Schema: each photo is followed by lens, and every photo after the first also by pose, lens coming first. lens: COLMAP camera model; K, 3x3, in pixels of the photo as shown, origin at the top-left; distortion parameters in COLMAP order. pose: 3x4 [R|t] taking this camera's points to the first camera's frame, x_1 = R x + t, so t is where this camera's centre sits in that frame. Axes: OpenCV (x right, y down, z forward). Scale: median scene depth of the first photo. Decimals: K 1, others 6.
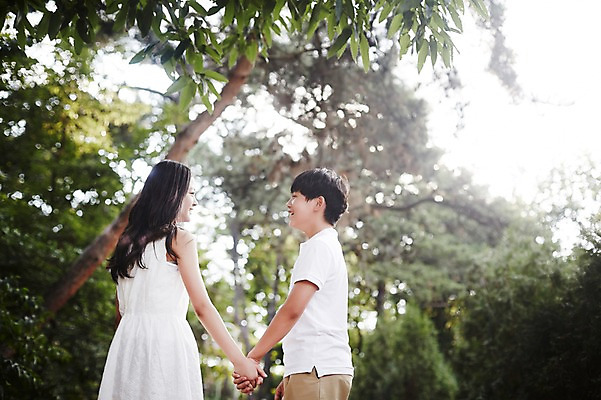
lens RADIAL K [[896.4, 0, 297.0], [0, 896.4, 194.4], [0, 0, 1]] dist [0.011528, 0.000000]
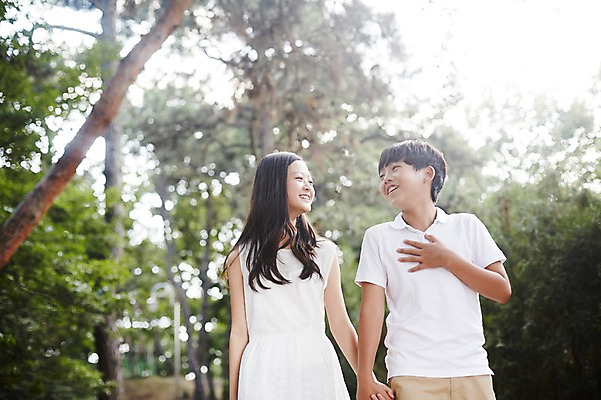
lens RADIAL K [[896.4, 0, 300.2], [0, 896.4, 194.1], [0, 0, 1]] dist [0.011528, 0.000000]
pose [[0.993162, -0.067311, 0.095386, -0.051740], [0.062232, 0.996531, 0.055258, 0.019085], [-0.098775, -0.048944, 0.993905, 0.141453]]
